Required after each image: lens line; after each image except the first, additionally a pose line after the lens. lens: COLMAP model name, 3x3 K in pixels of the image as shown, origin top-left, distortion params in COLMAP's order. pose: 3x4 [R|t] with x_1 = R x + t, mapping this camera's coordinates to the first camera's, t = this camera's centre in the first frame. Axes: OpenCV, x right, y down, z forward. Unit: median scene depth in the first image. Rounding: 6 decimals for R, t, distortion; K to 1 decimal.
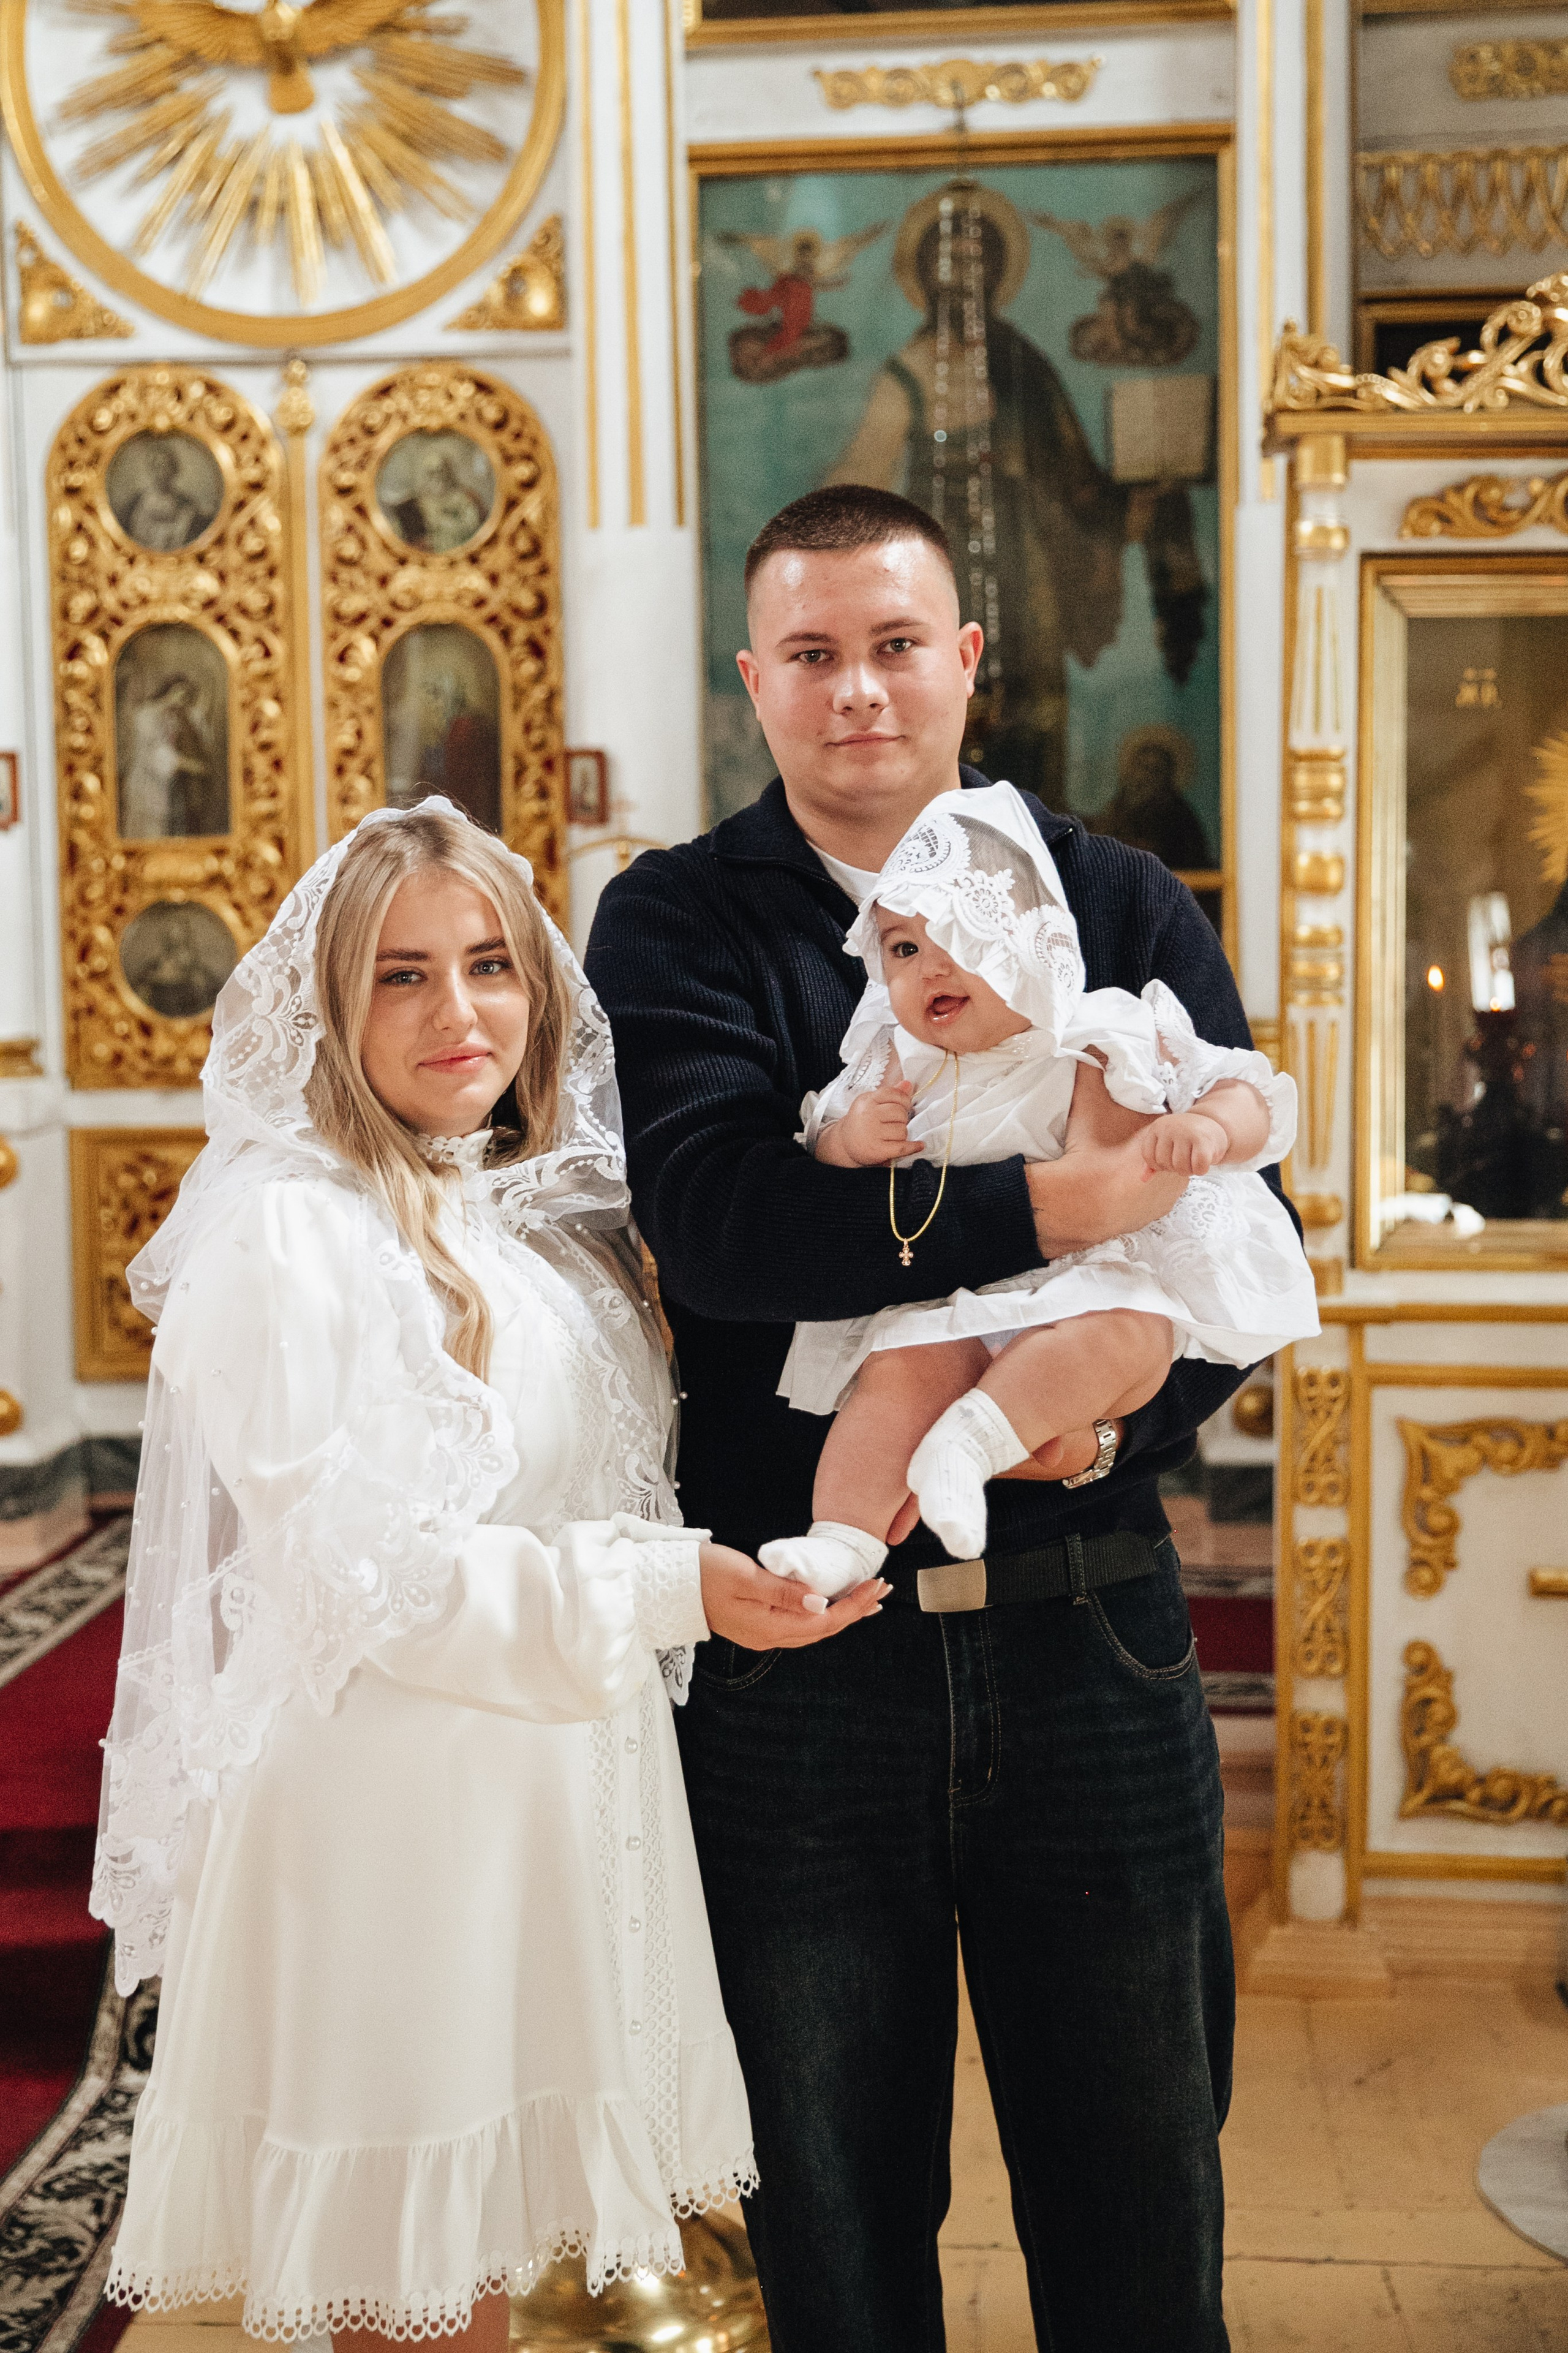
lens RADIAL K [[3397.7, 0, 678.6], [0, 3397.7, 1081.8], [0, 0, 1]] dist [0.052764, 0.158653]
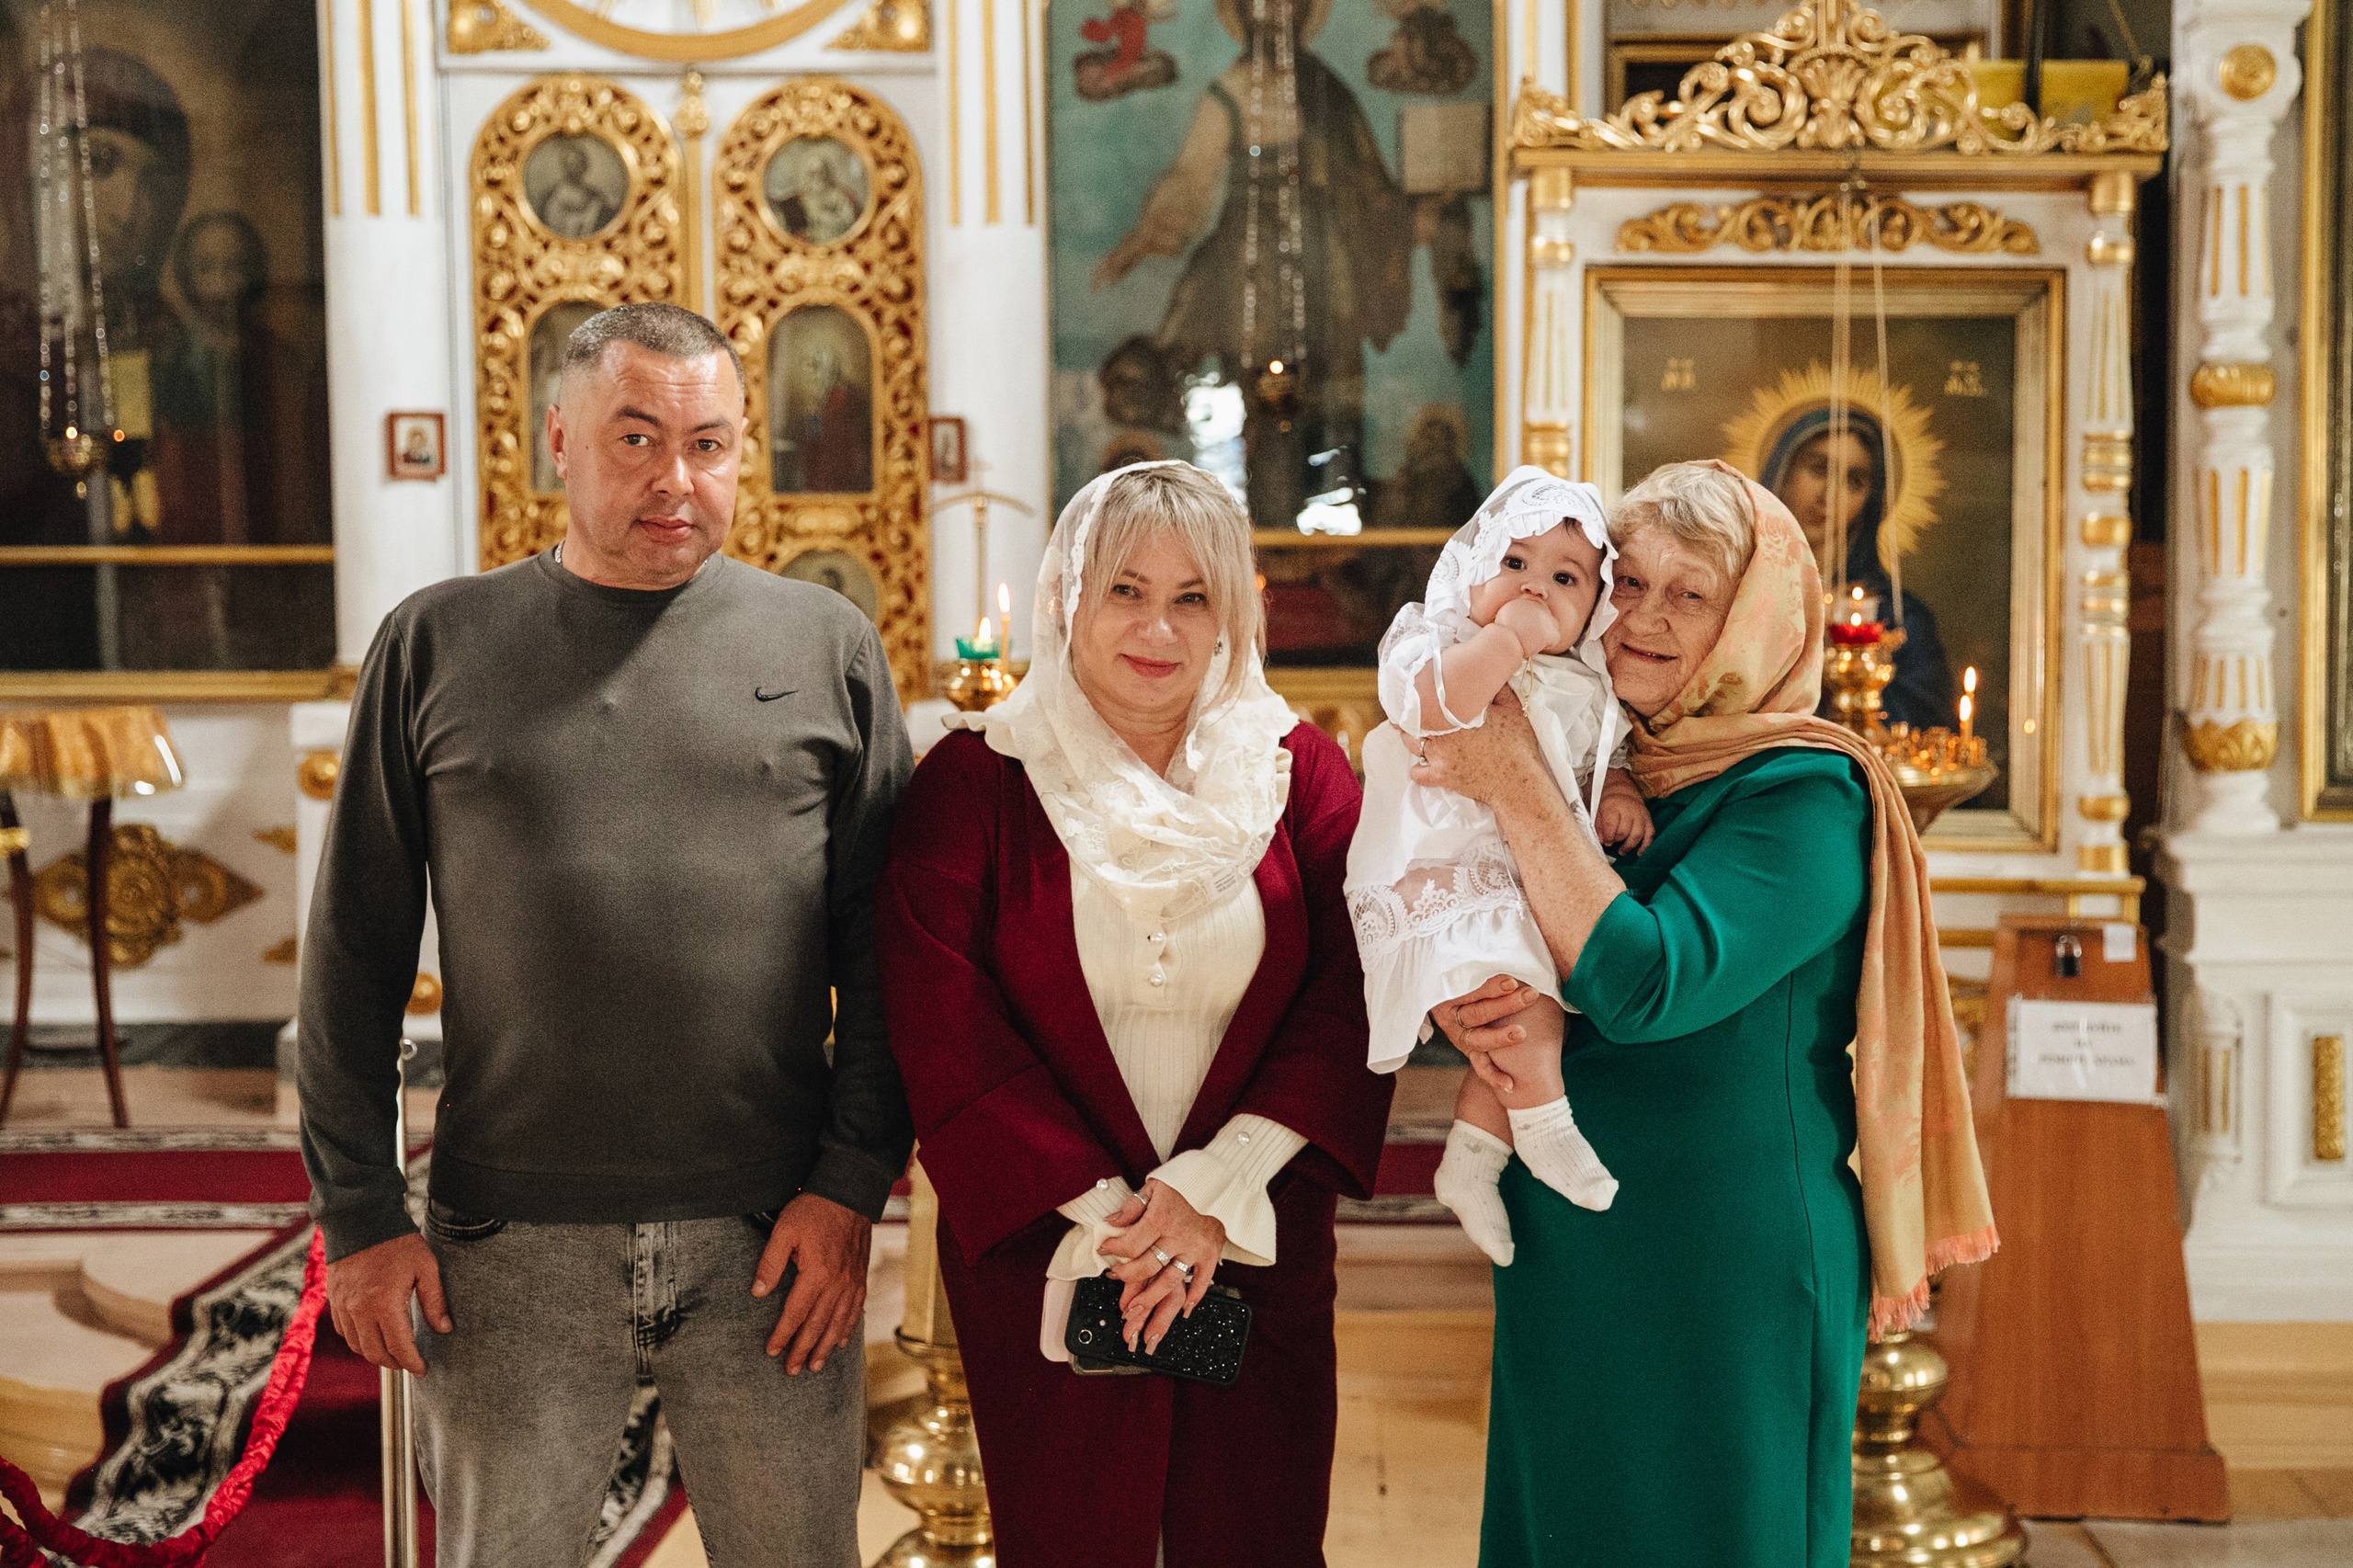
lens RADIAL K [[3296.9, 0, 1239.1], [0, 3296.9, 731.9], [0, 0, 1]] dist [0.067213, 0.101828]
pose [[0.997929, 0.006098, 0.064030, 0.000422], [-0.005812, 0.999972, -0.004649, 0.013464], [-0.064056, 0.004267, 0.997937, -0.120531]]
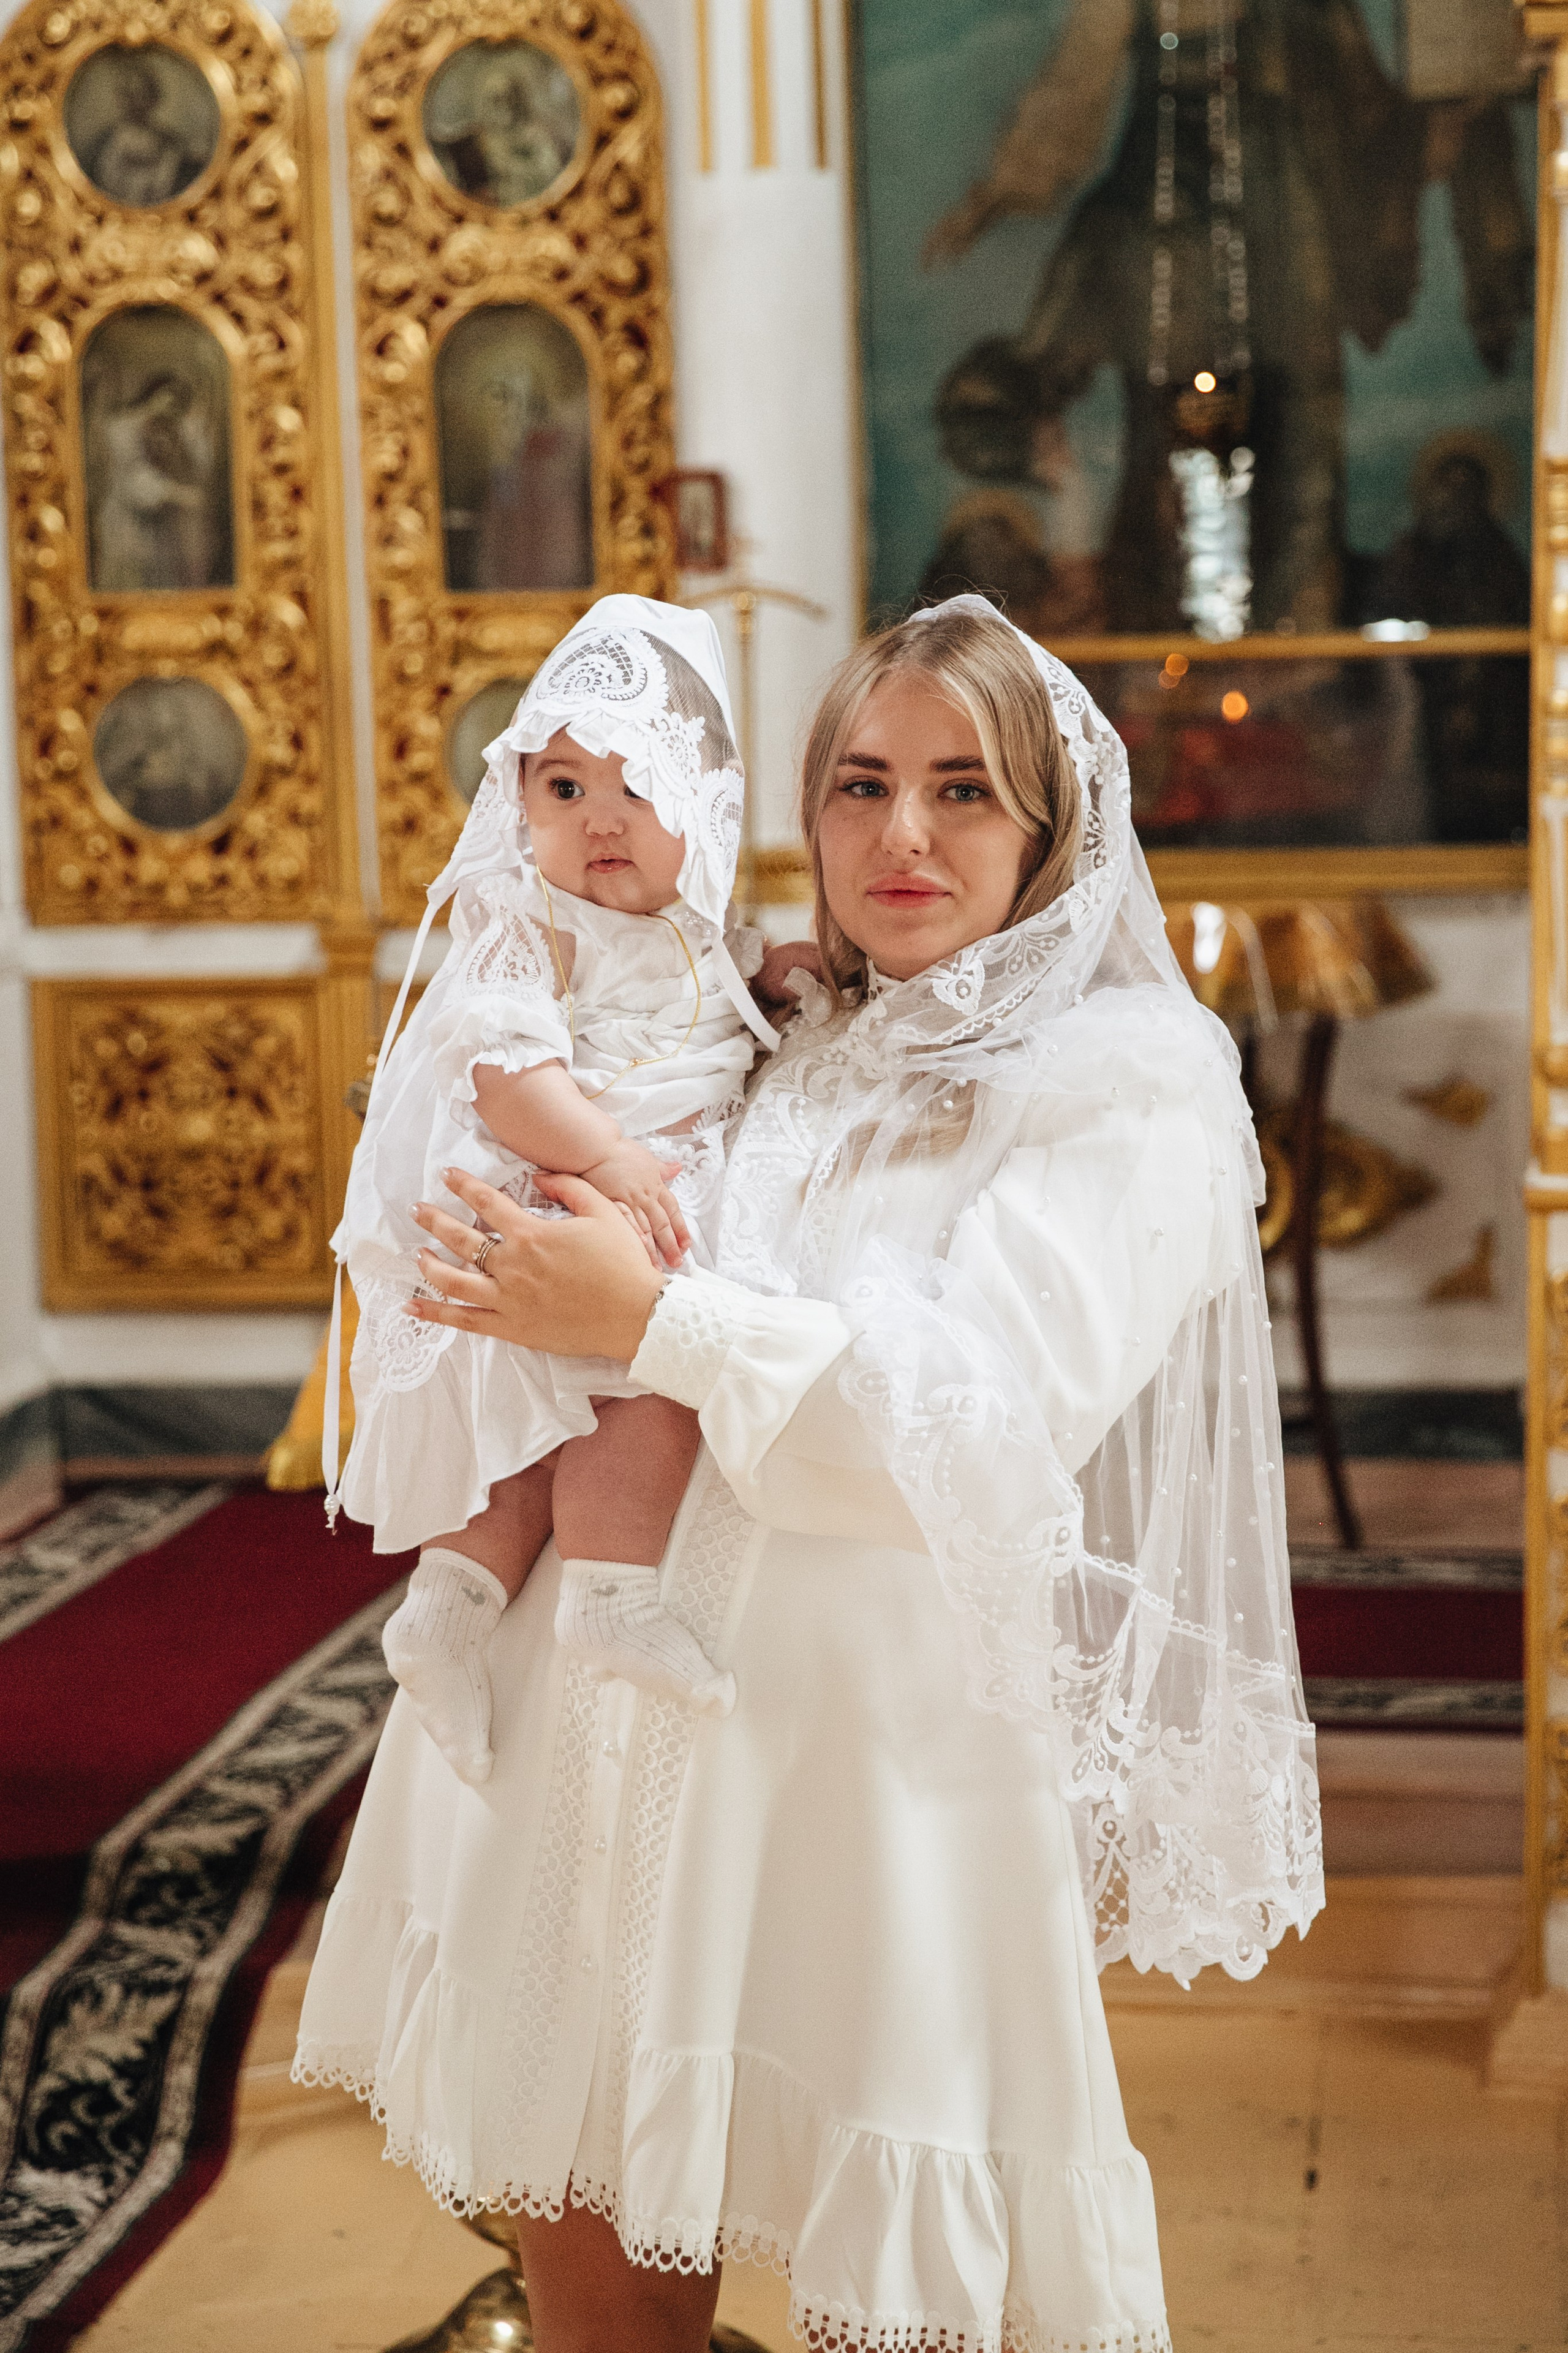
lens RADIAL K [[4708.4, 0, 815.4], [0, 4708.4, 1052.0], [0, 0, 1]] dist [0.229635, -0.070341]
pose [[0.999168, -0.003683, -0.040607, 0.040088], [0.004686, 0.999686, 0.024630, 0.005193], [0.040504, -0.024799, 0.998872, -0.047004]]
